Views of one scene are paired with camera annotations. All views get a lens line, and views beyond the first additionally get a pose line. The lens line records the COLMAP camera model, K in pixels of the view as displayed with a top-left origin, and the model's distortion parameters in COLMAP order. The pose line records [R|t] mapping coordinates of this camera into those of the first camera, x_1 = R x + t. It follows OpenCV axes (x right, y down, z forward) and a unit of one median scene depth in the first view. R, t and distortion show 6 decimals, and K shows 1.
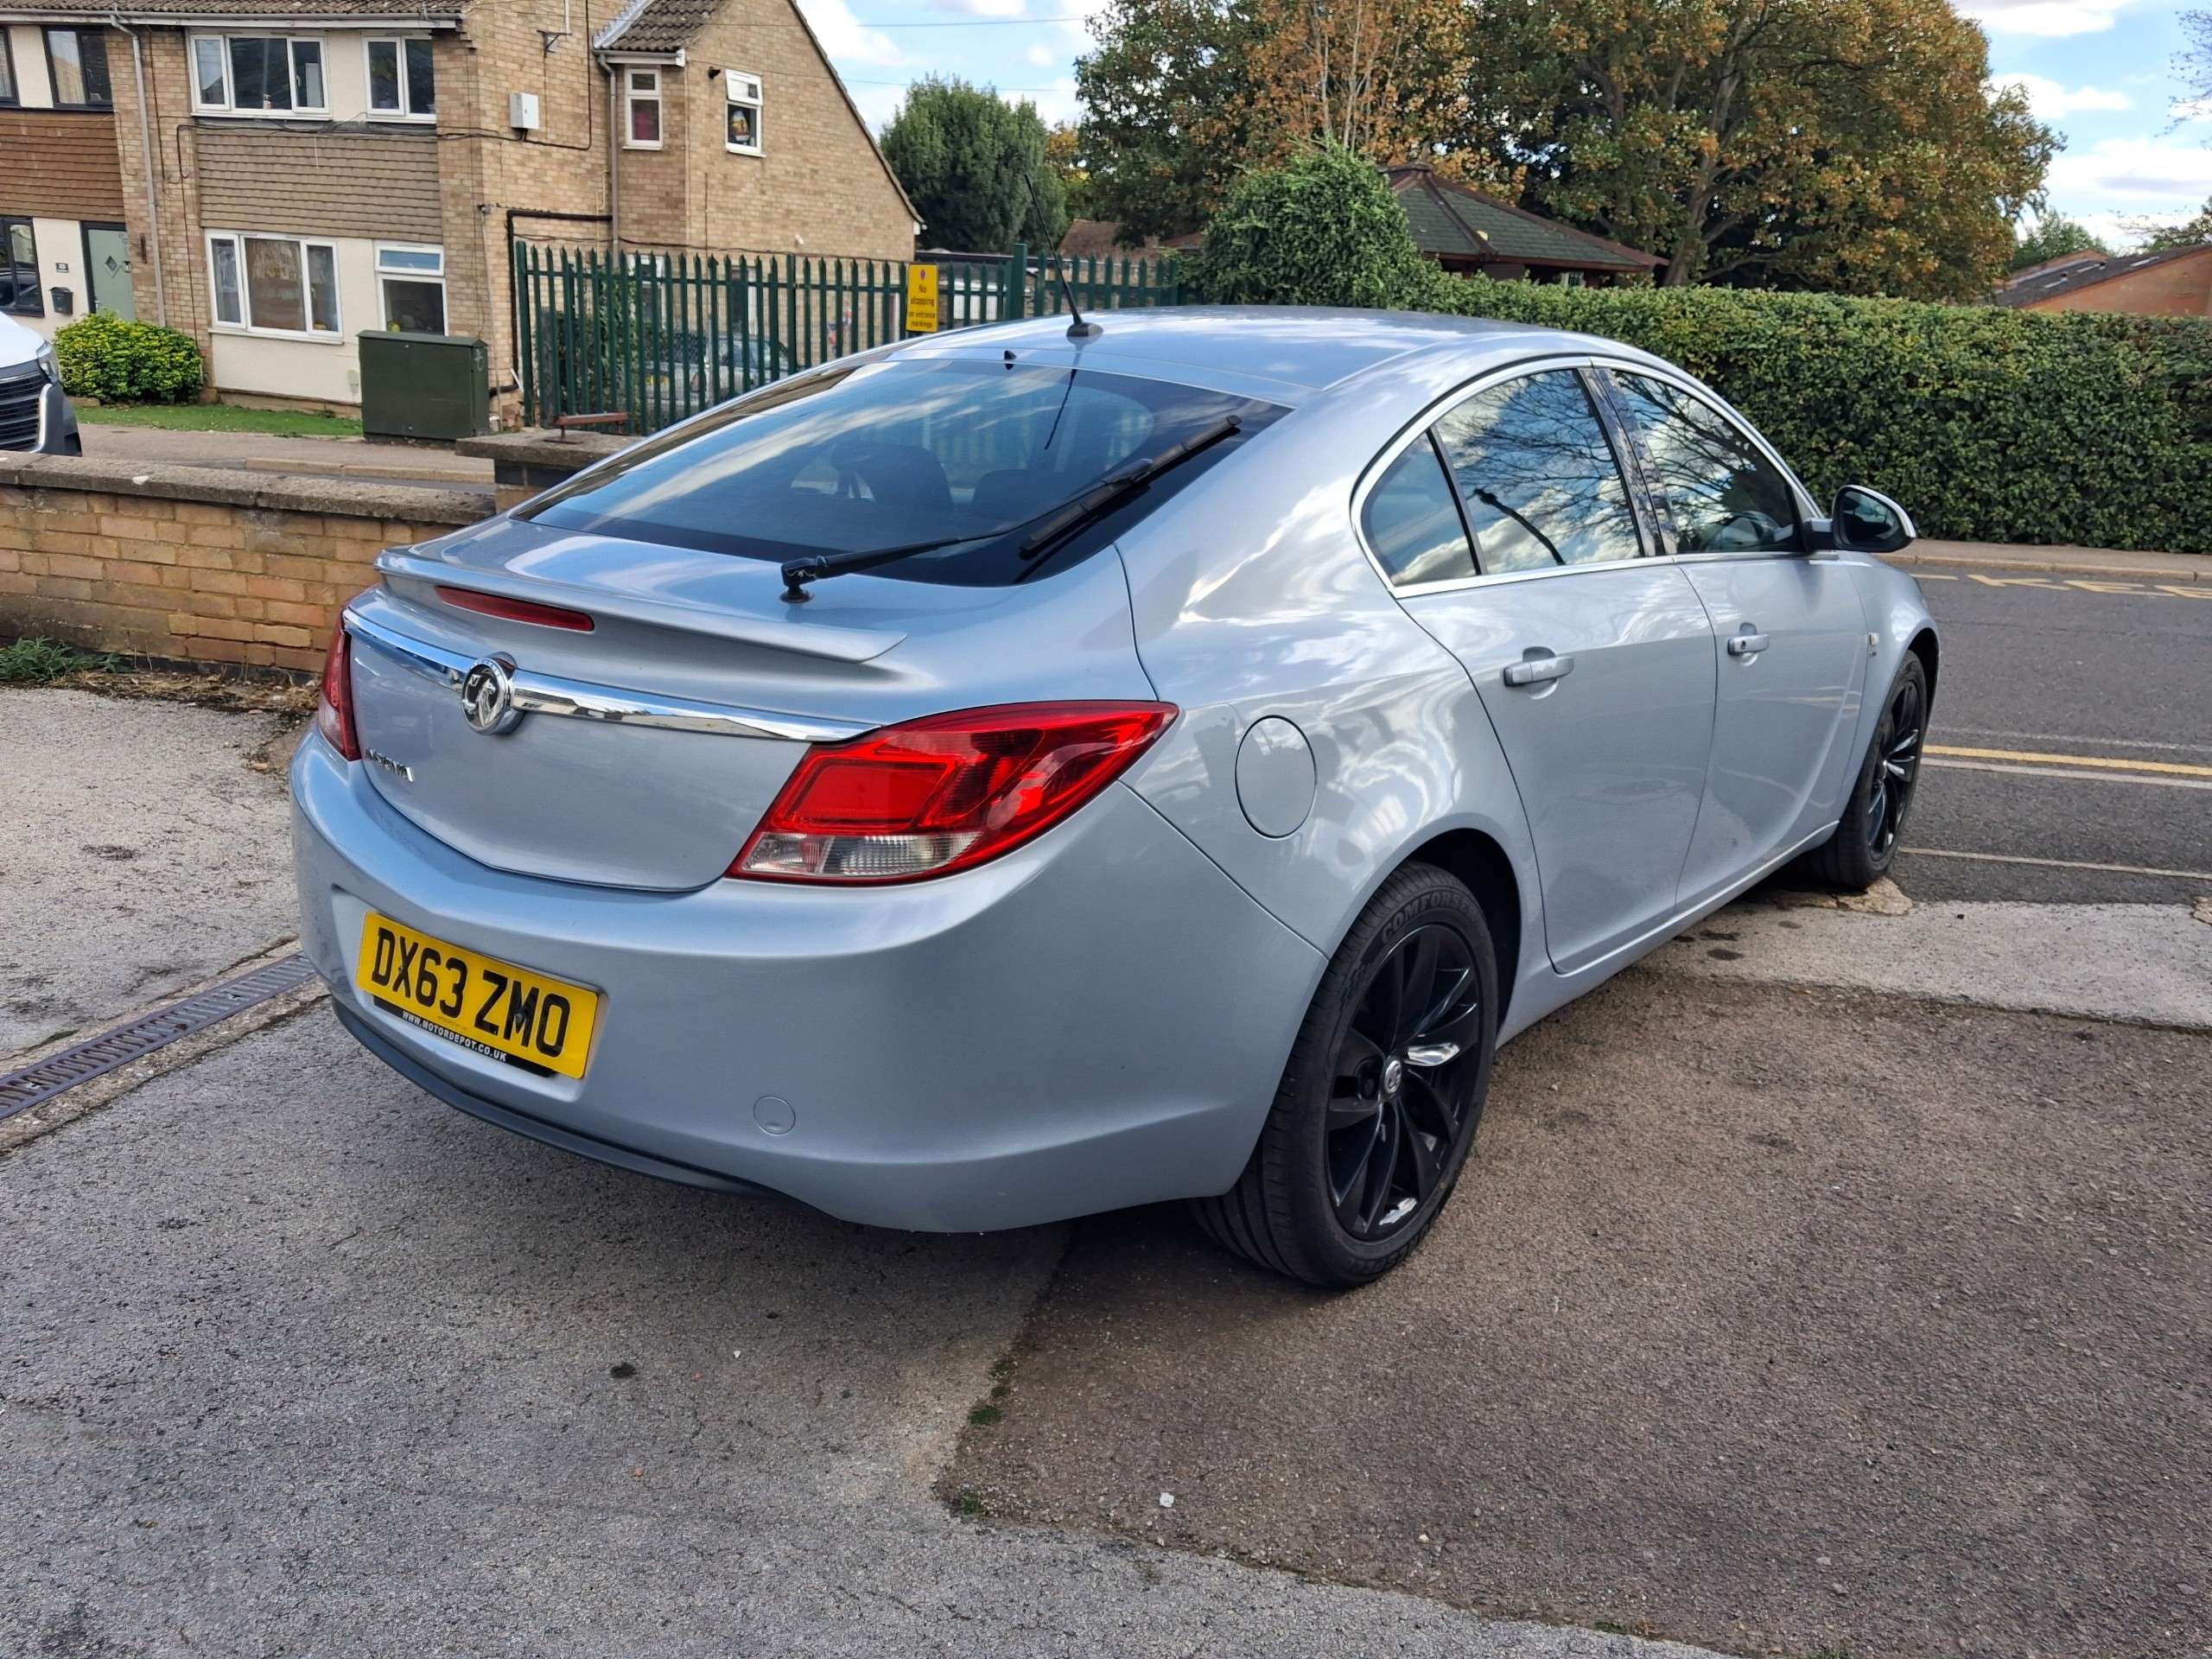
lens RADIAL K [[1748.5, 0, 1106.4], [0, 1748.5, 821.3], [0, 0, 1]] dist [-0.000641, -0.015682]
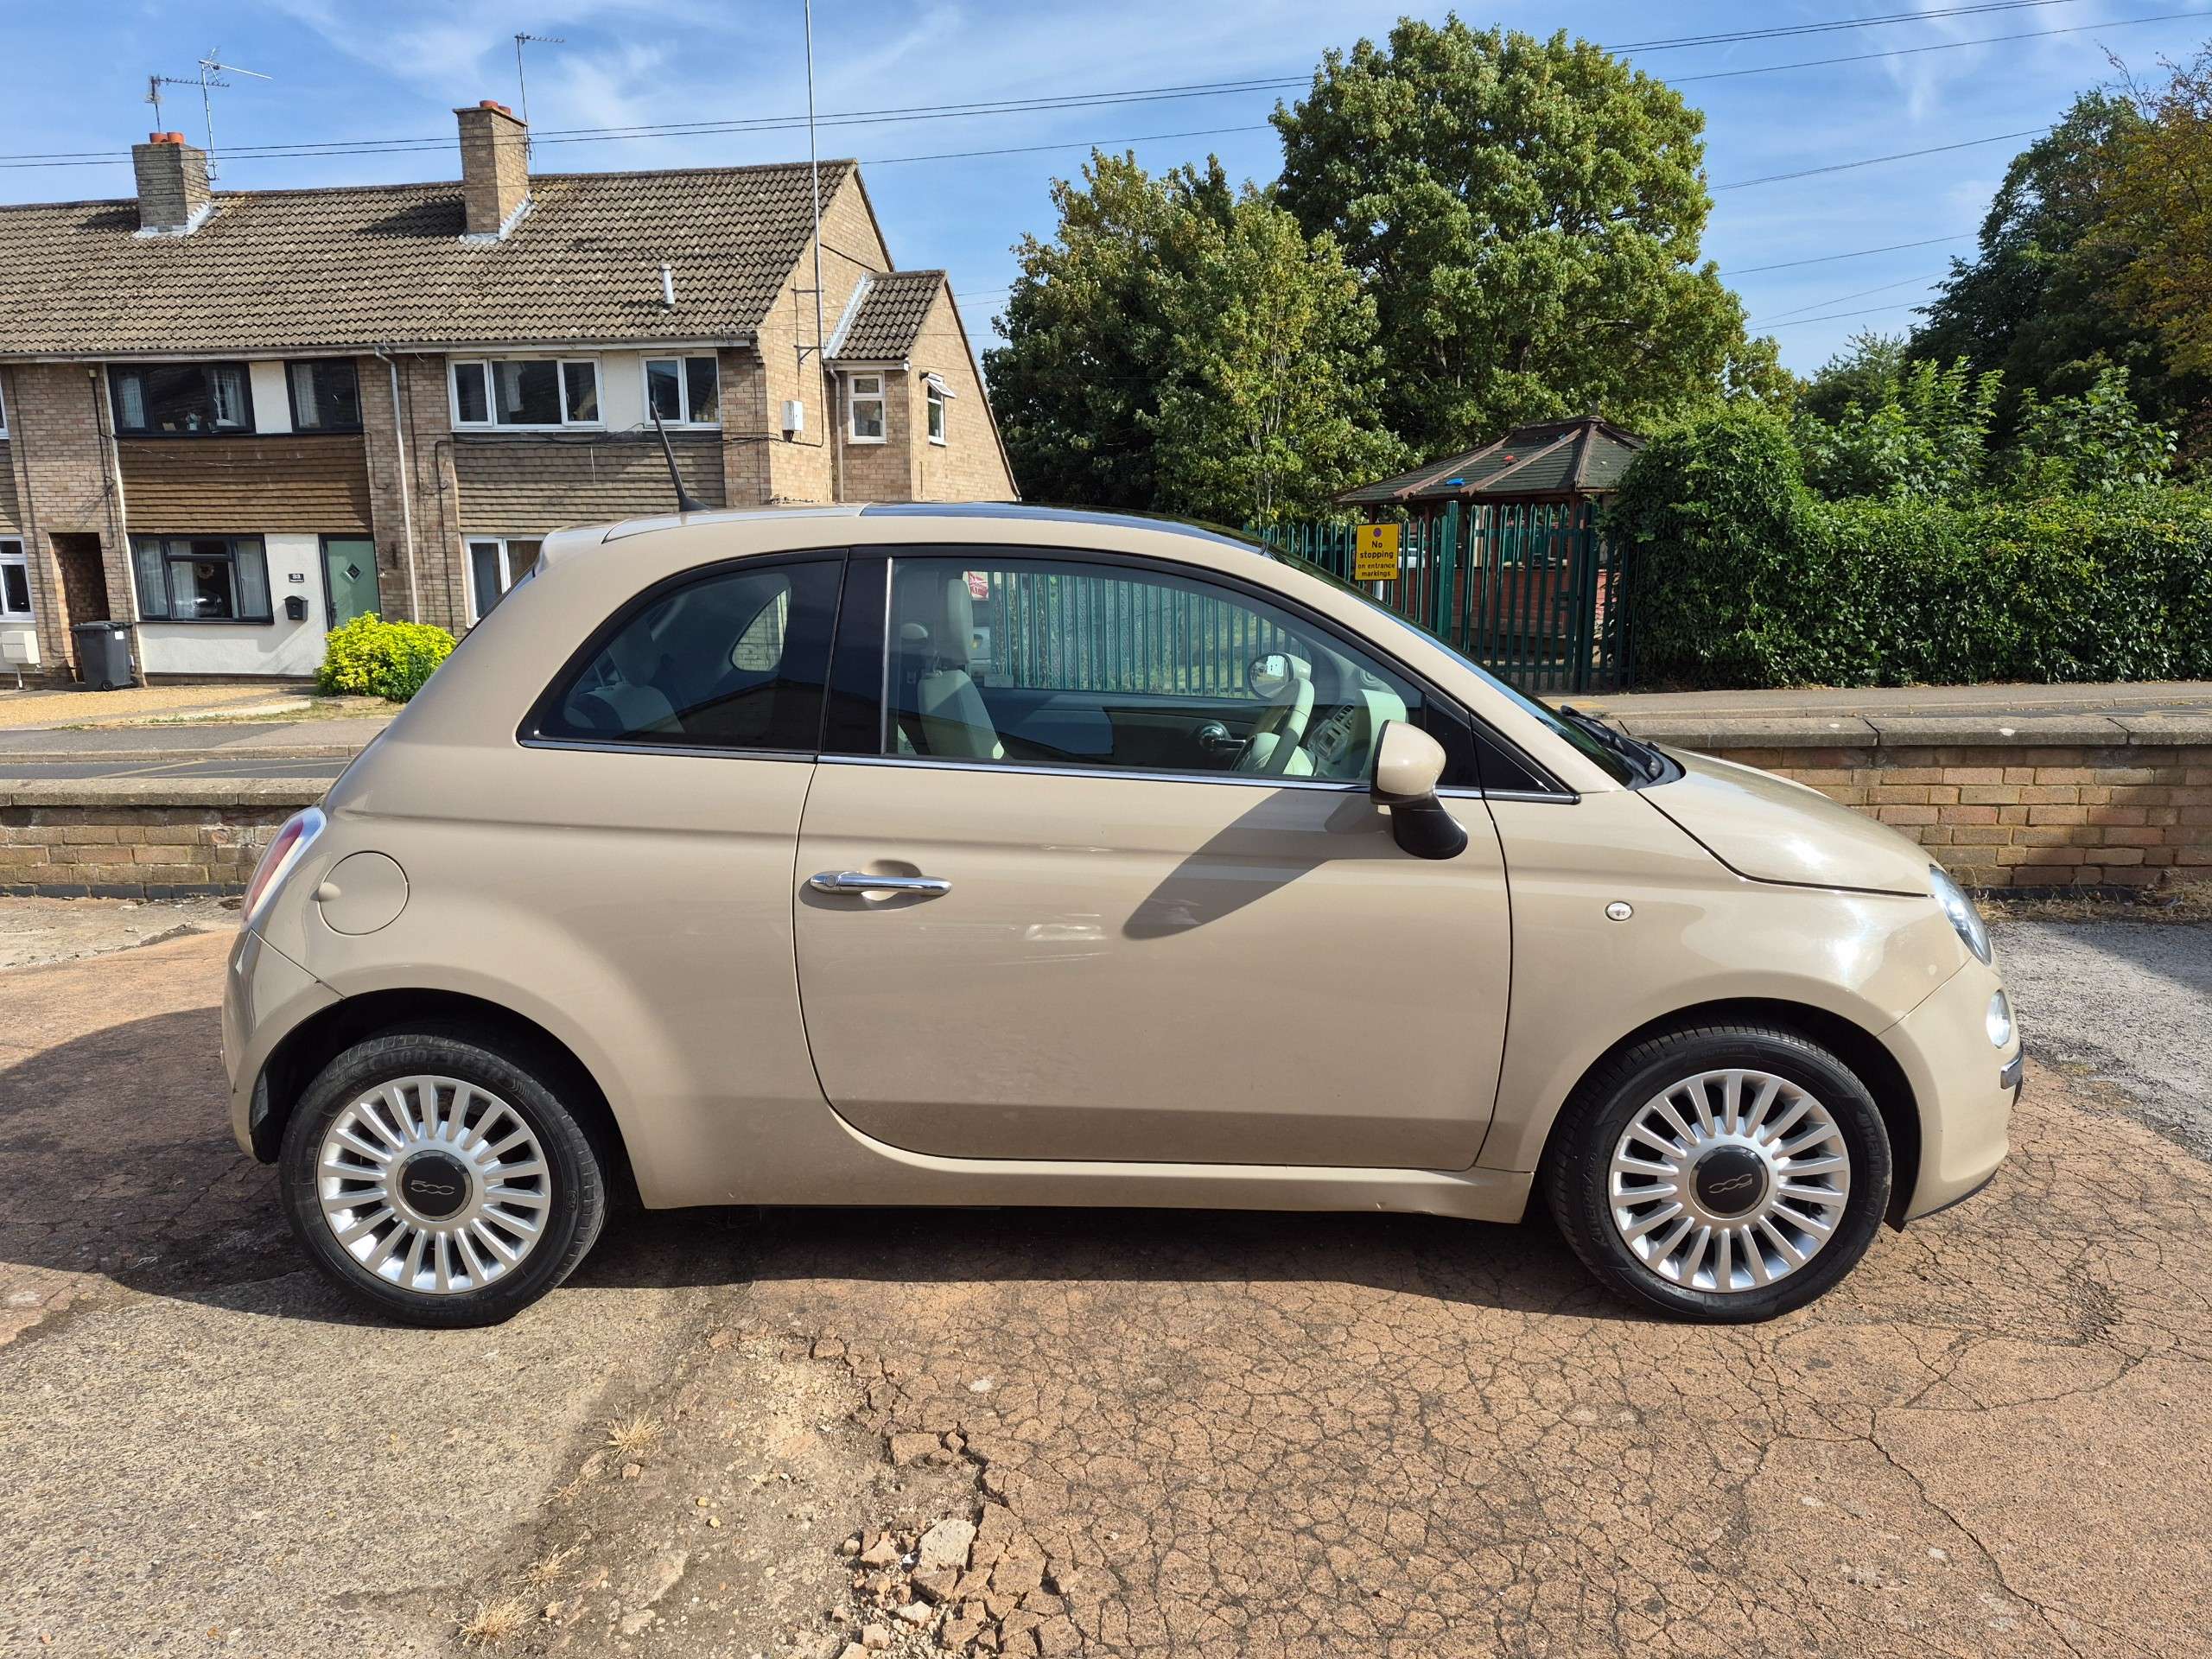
lens RADIAL K [[1519.2, 0, 1077.6], [0, 1519.2, 860.9], [0, 0, 1]] dist [0.054762, -0.056779]
pose [[0.983596, -0.096535, 0.152379, -0.315977], [0.109208, 0.991025, -0.077096, -0.024575], [-0.143568, 0.092473, 0.985311, 0.026671]]
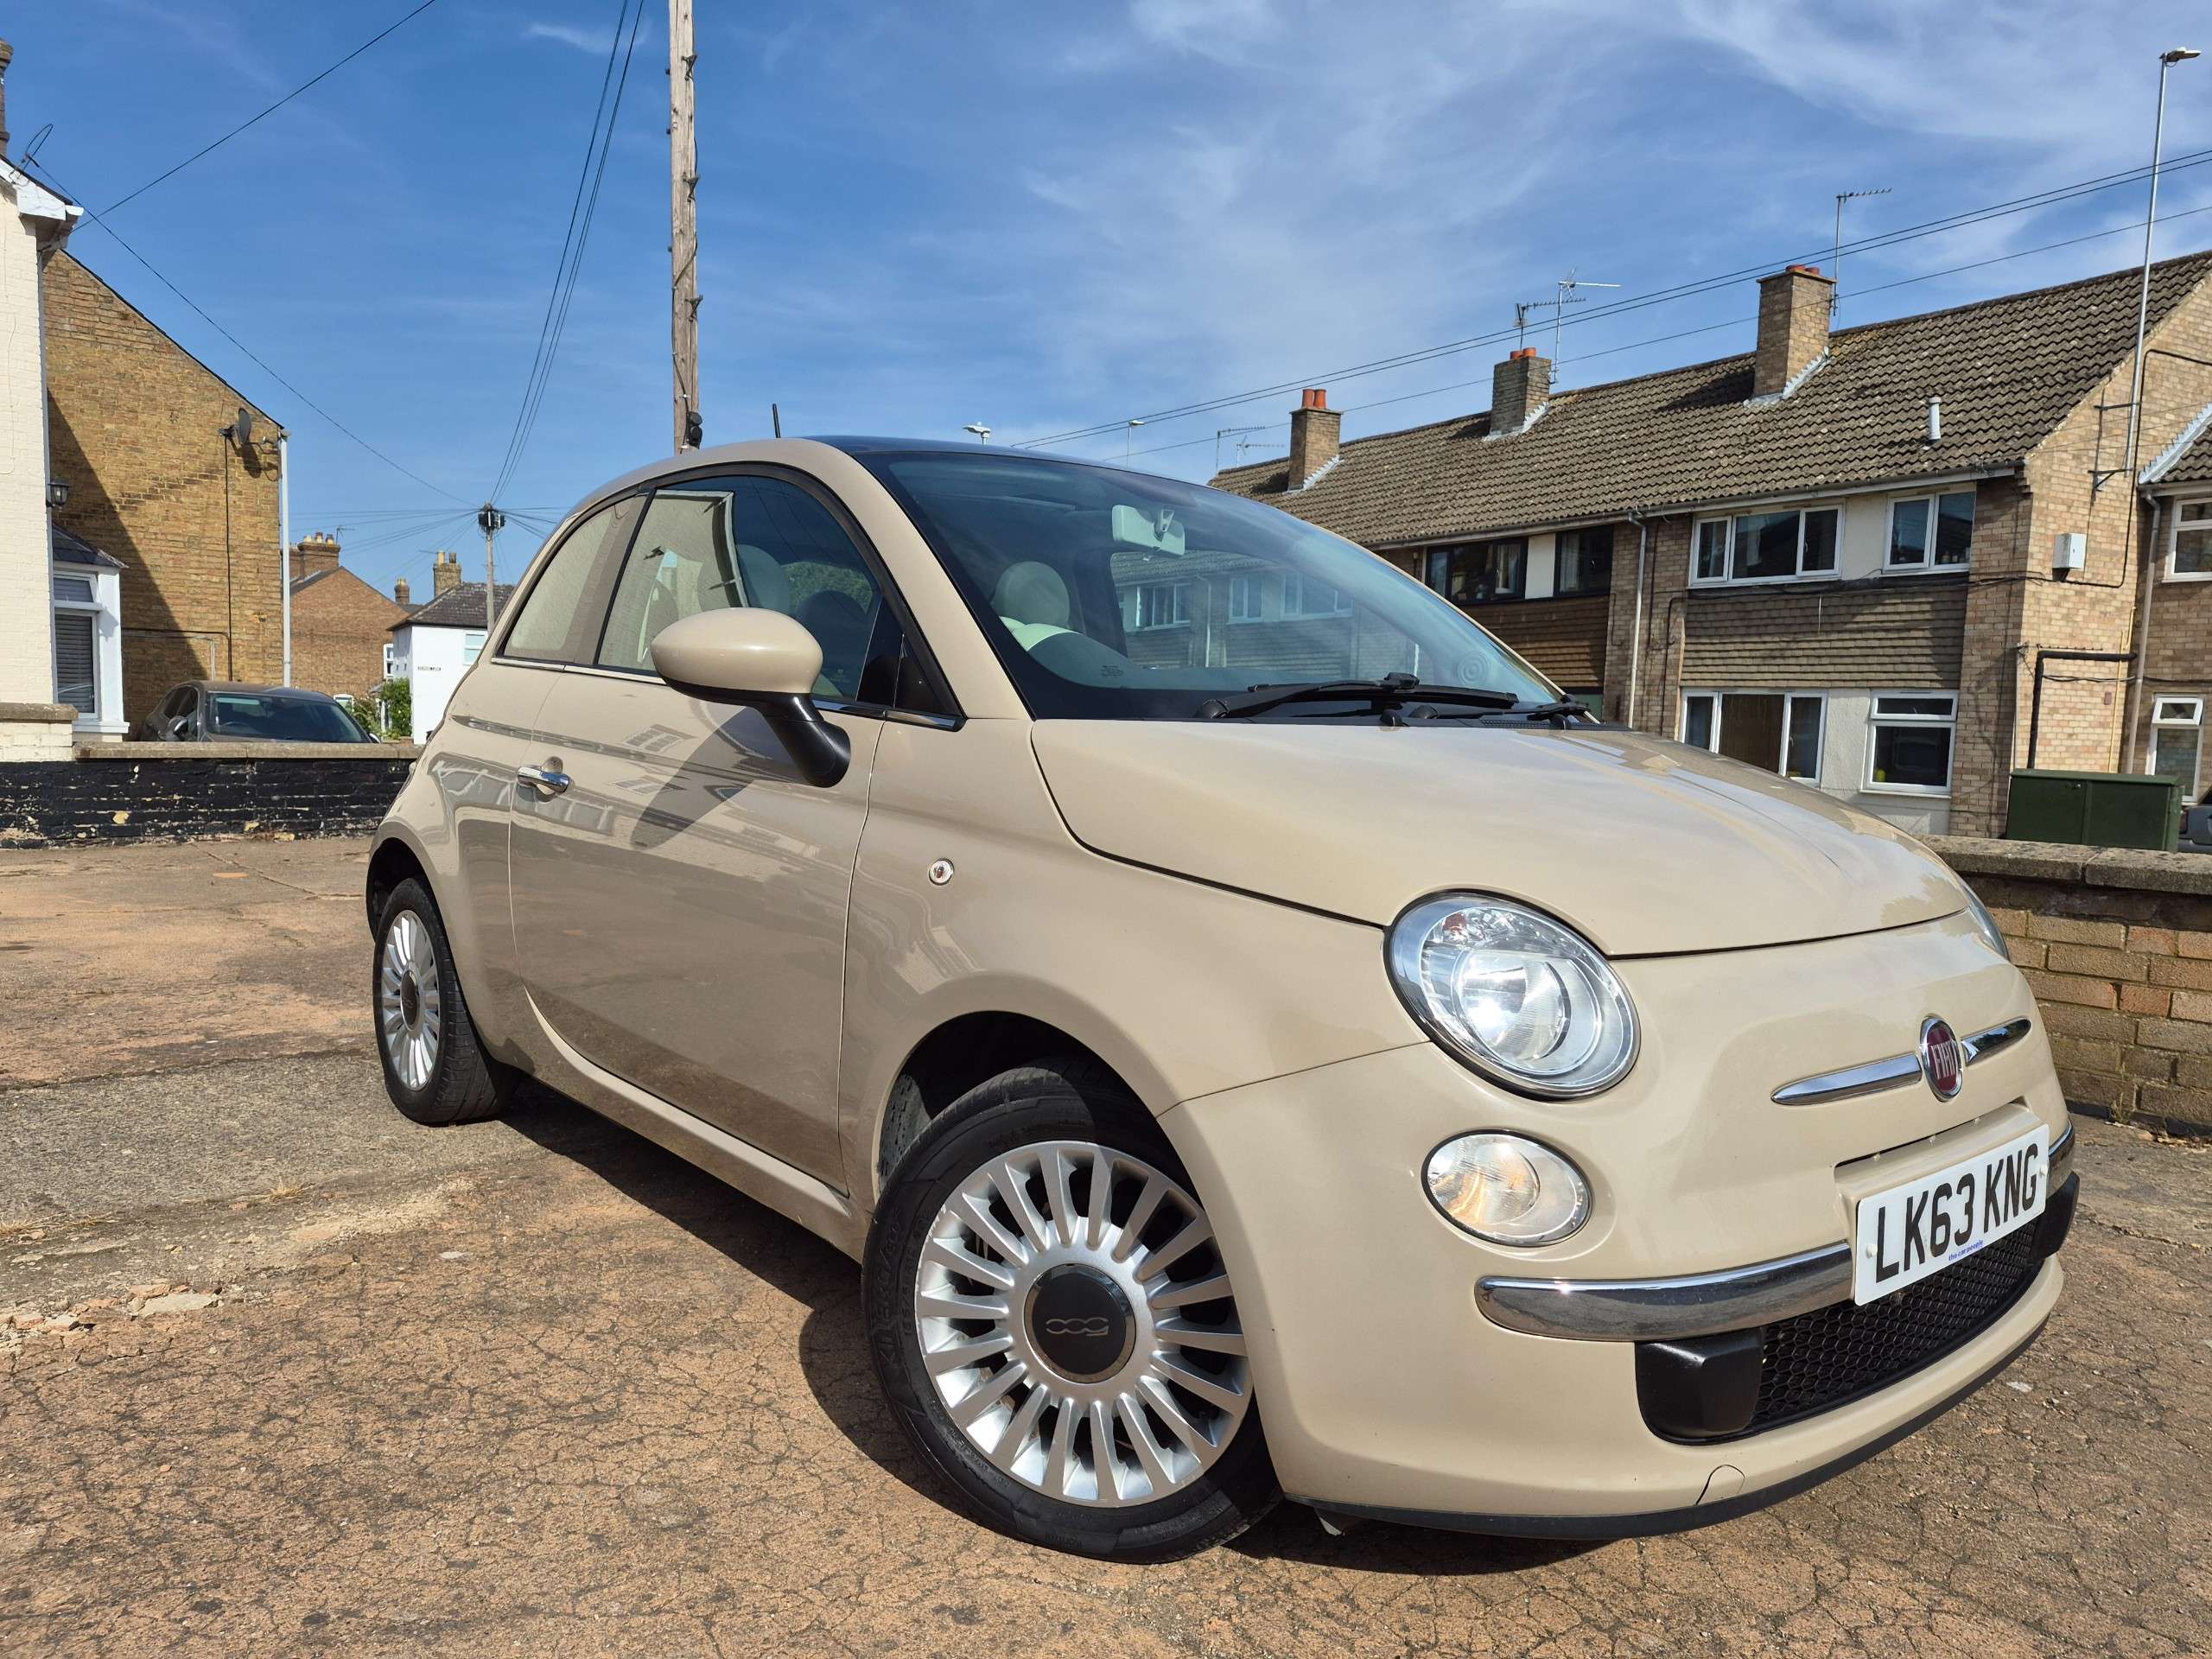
lens RADIAL K [[1519.2, 0, 1077.6], [0, 1519.2, 860.9], [0, 0, 1]] dist [0.054762, -0.056779]
pose [[0.773478, 0.024283, -0.633358, -0.207437], [-0.165916, 0.972179, -0.165348, -0.014238], [0.611722, 0.232977, 0.755988, 0.072602]]
